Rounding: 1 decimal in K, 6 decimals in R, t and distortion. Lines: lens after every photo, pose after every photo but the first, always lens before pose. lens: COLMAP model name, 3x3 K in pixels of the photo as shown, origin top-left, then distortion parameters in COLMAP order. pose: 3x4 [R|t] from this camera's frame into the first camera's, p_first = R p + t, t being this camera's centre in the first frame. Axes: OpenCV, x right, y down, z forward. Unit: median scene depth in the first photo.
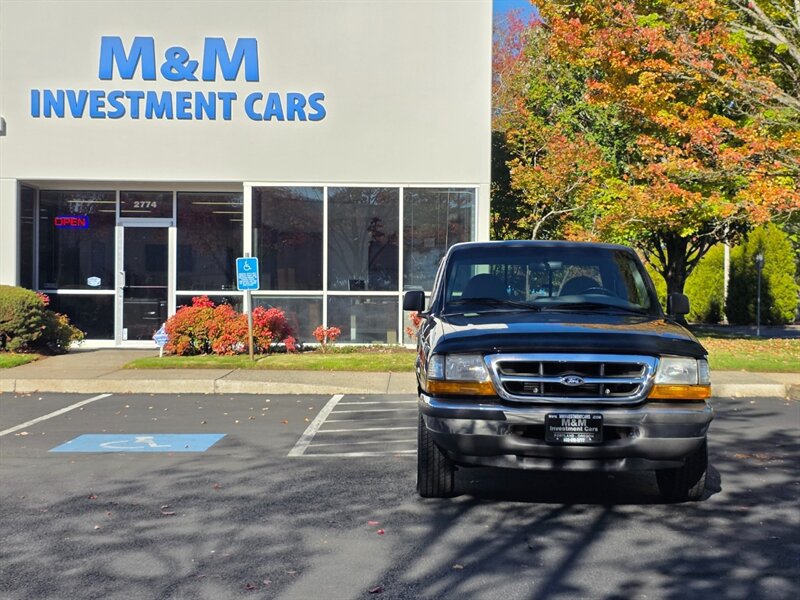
lens RADIAL K [[1155.3, 0, 400.0], [0, 1155.3, 300.0], [0, 0, 1]] dist [0.101715, 0.008517]
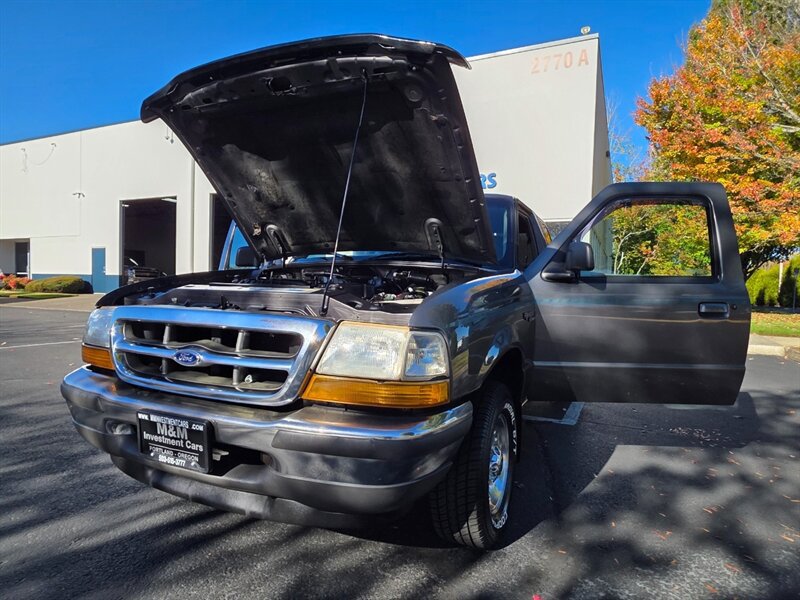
lens RADIAL K [[472.5, 0, 400.0], [0, 472.5, 300.0], [0, 0, 1]] dist [0.013653, -0.000829]
pose [[0.920301, 0.031124, -0.389972, 0.102183], [-0.021476, 0.999346, 0.029076, 0.009470], [0.390622, -0.018383, 0.920368, 0.246668]]
